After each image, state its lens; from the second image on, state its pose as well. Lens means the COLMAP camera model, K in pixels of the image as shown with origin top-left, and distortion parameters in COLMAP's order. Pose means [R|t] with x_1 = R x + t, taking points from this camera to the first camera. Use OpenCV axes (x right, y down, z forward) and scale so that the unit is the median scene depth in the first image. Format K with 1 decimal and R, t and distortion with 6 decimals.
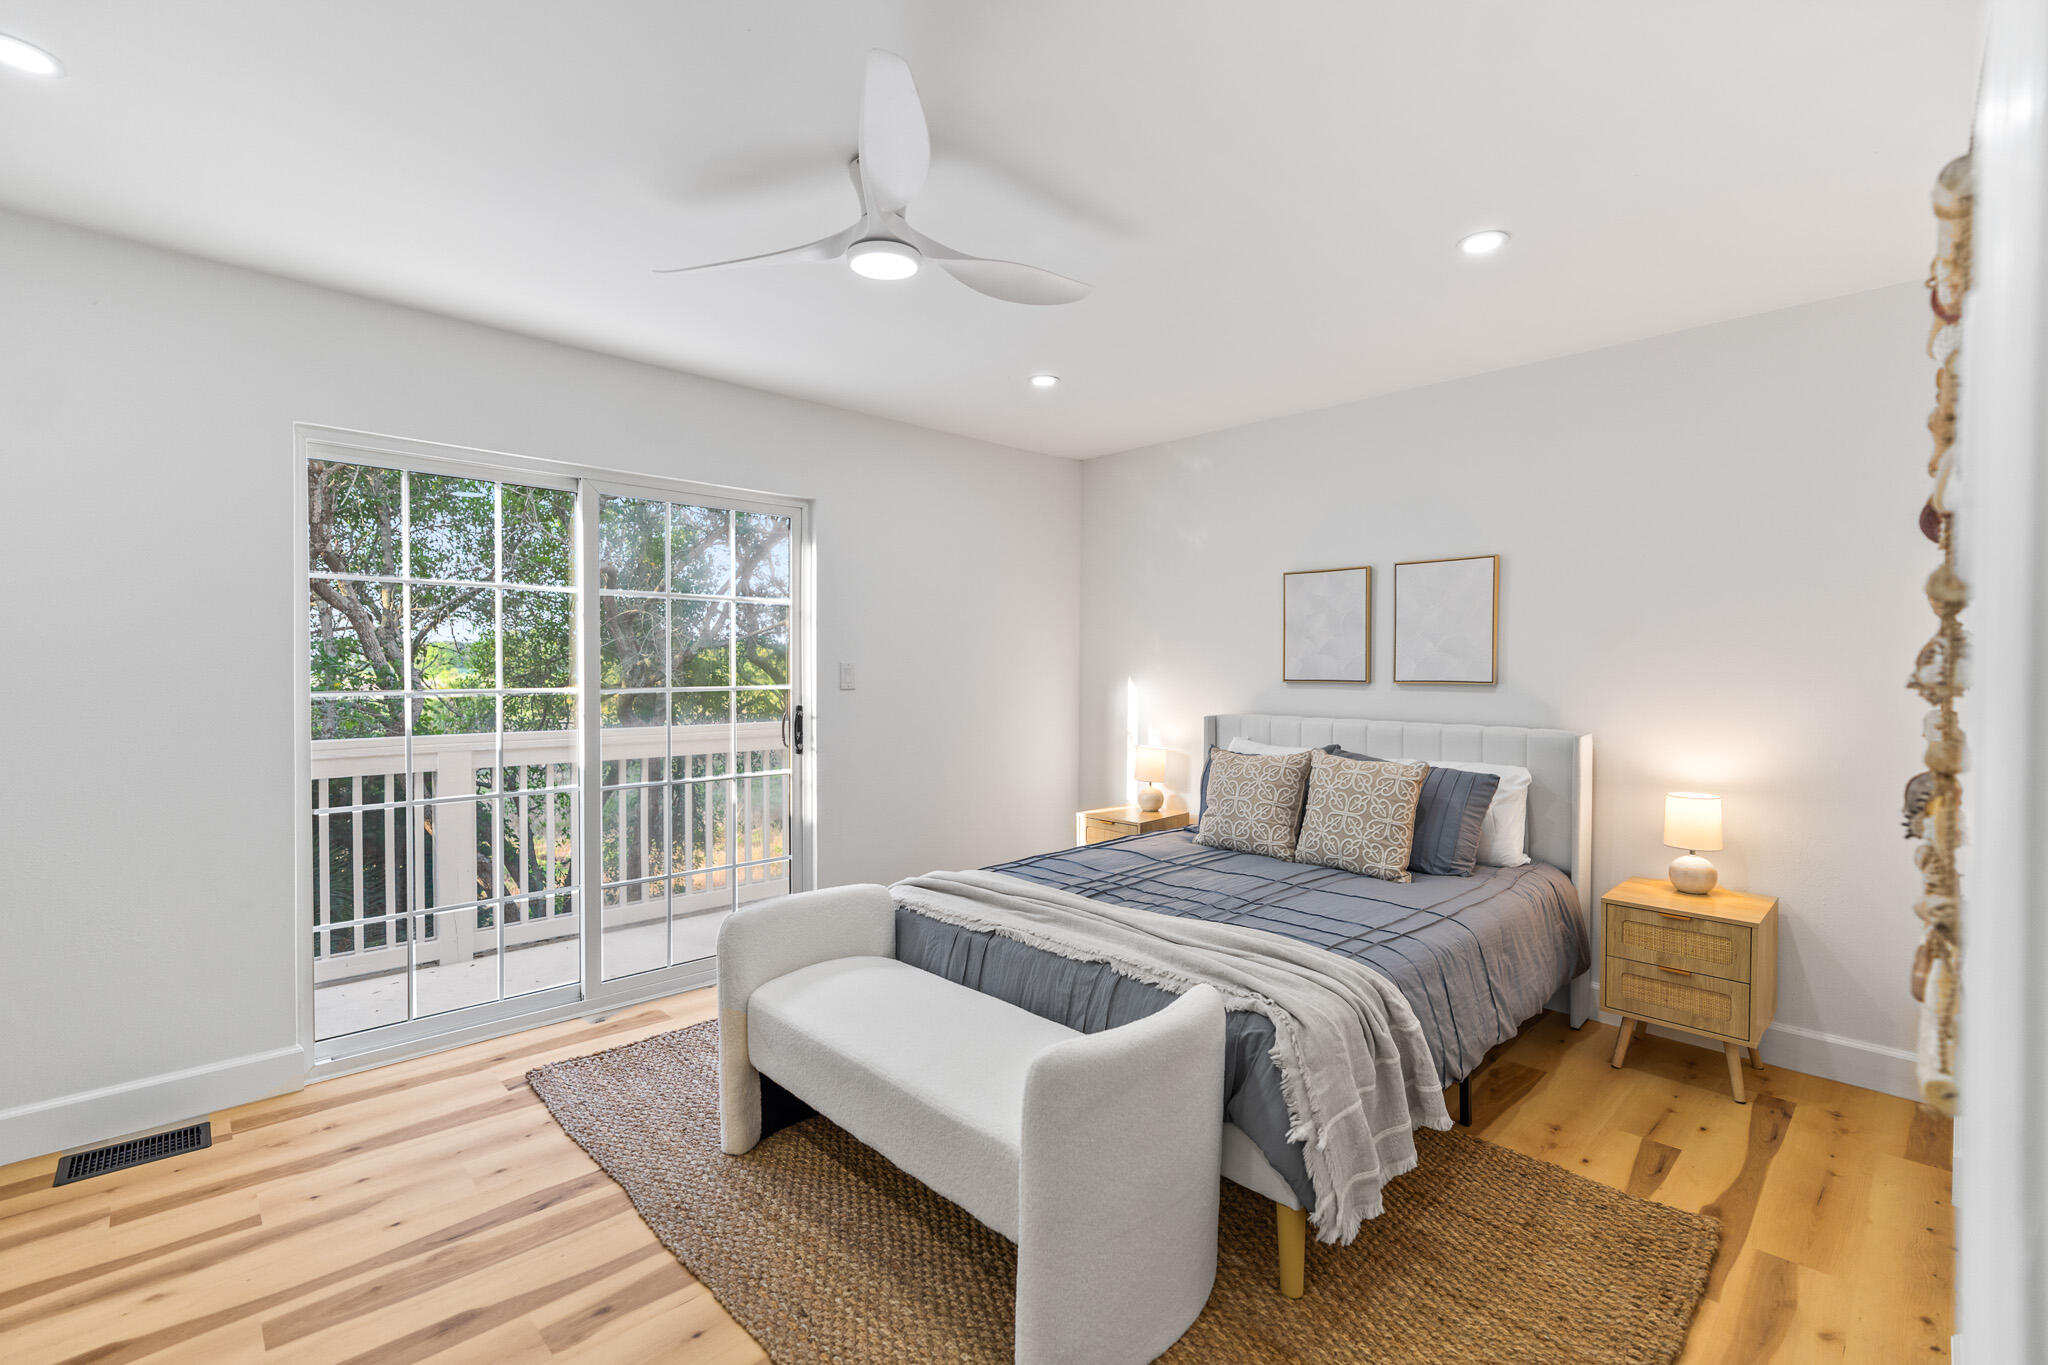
lens RADIAL K [[914.7, 0, 1018.9], [0, 914.7, 681.7], [0, 0, 1]] dist [0.001174, 0.000382]
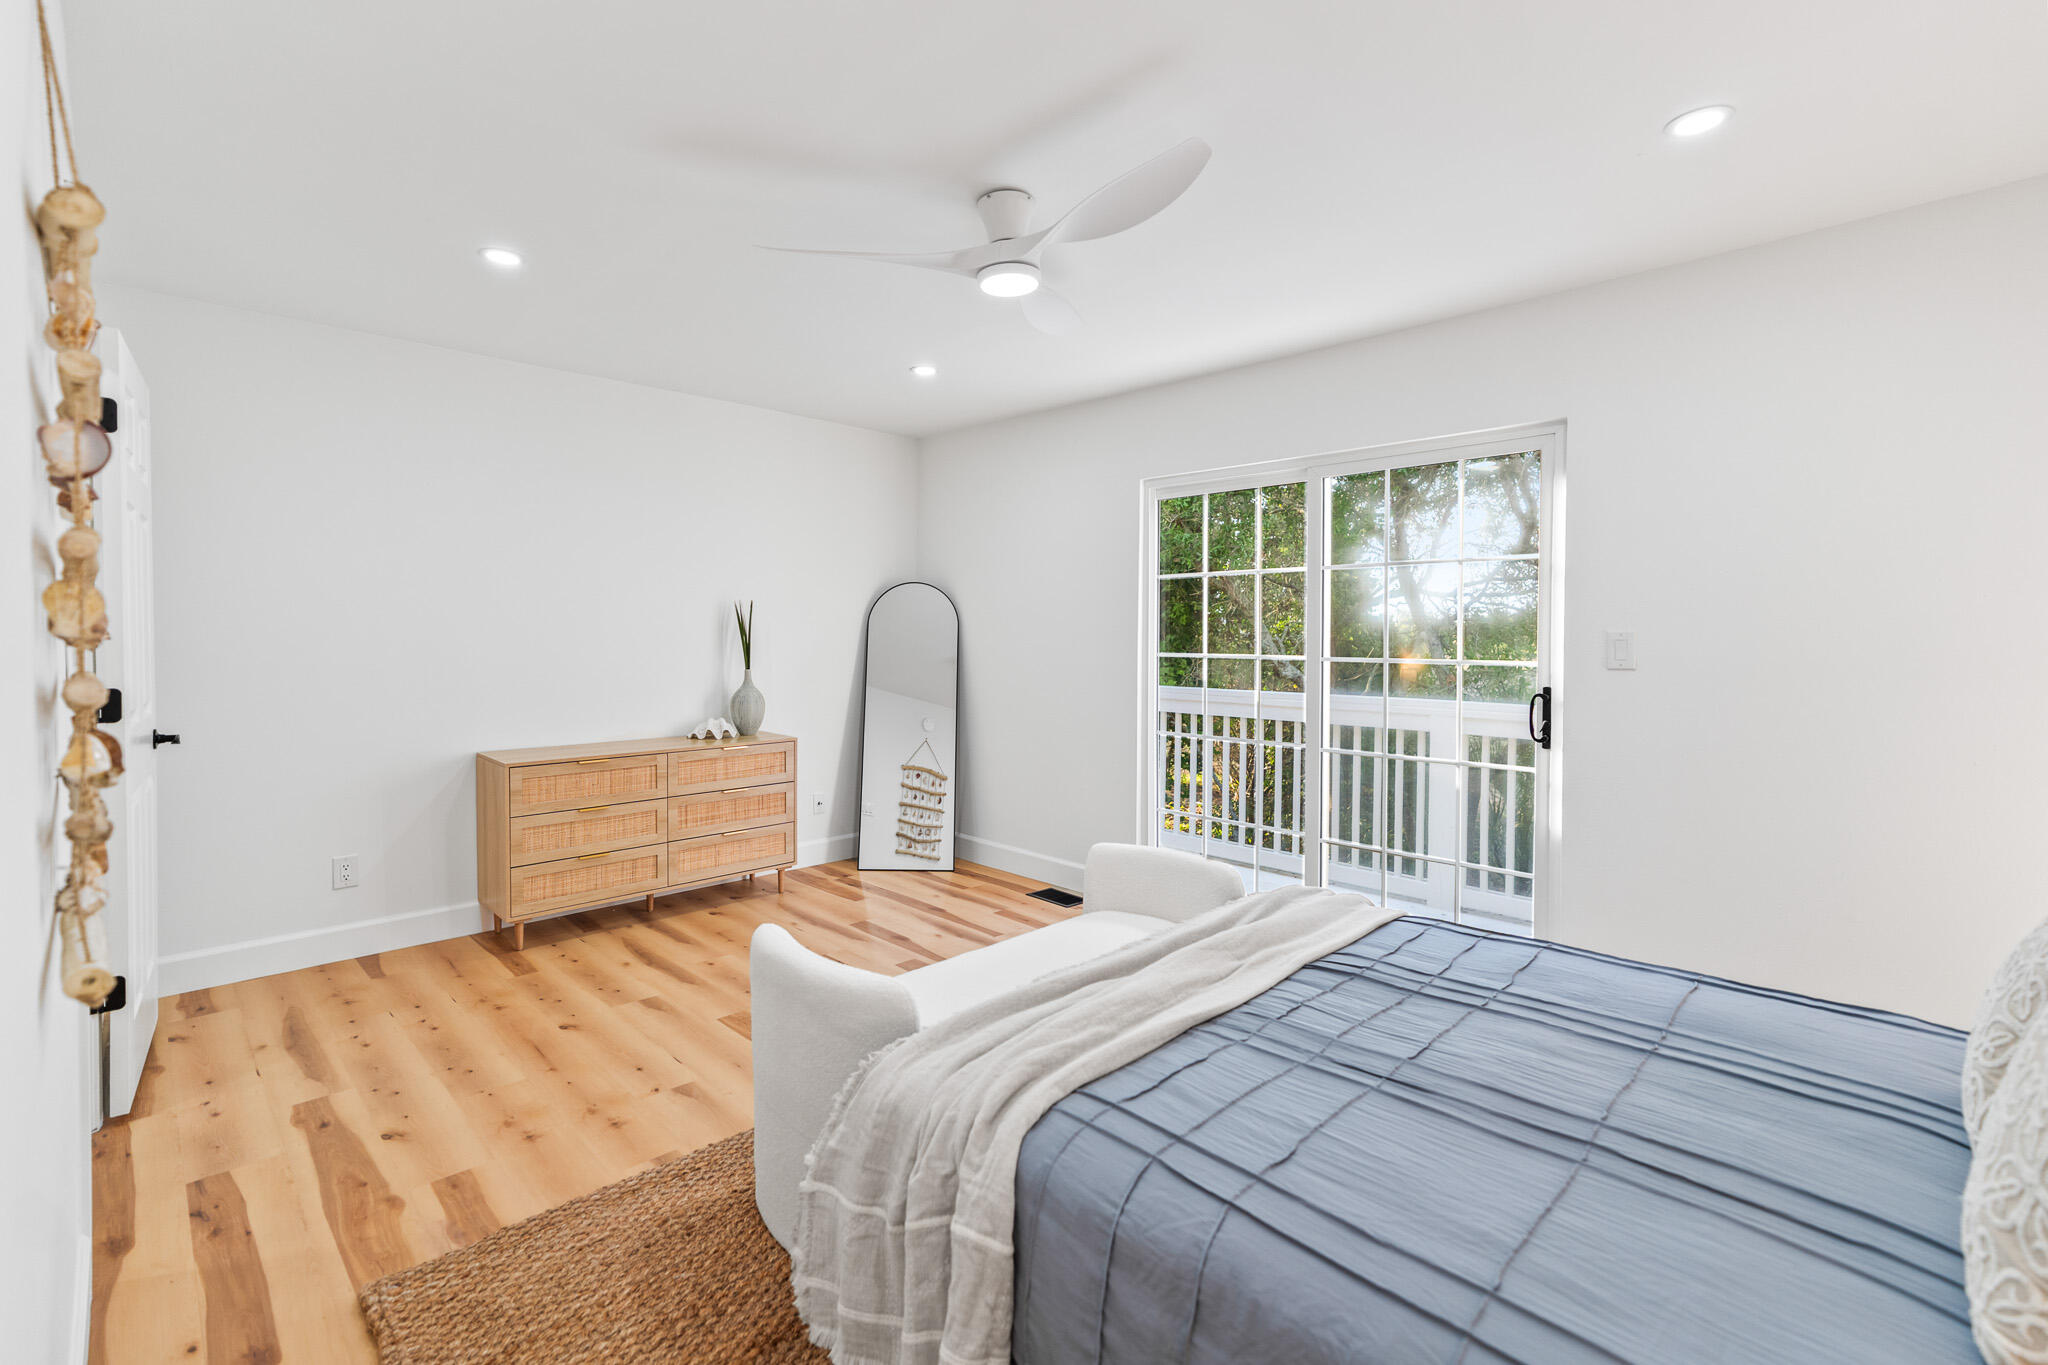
lens RADIAL K [[914.7, 0, 1018.8], [0, 914.7, 665.9], [0, 0, 1]] dist [0.001174, 0.000382]
pose [[0.009142, 0.027647, -0.999576, 0.642366], [-0.021115, 0.999400, 0.027449, -0.004662], [0.999735, 0.020855, 0.009720, 0.648262]]
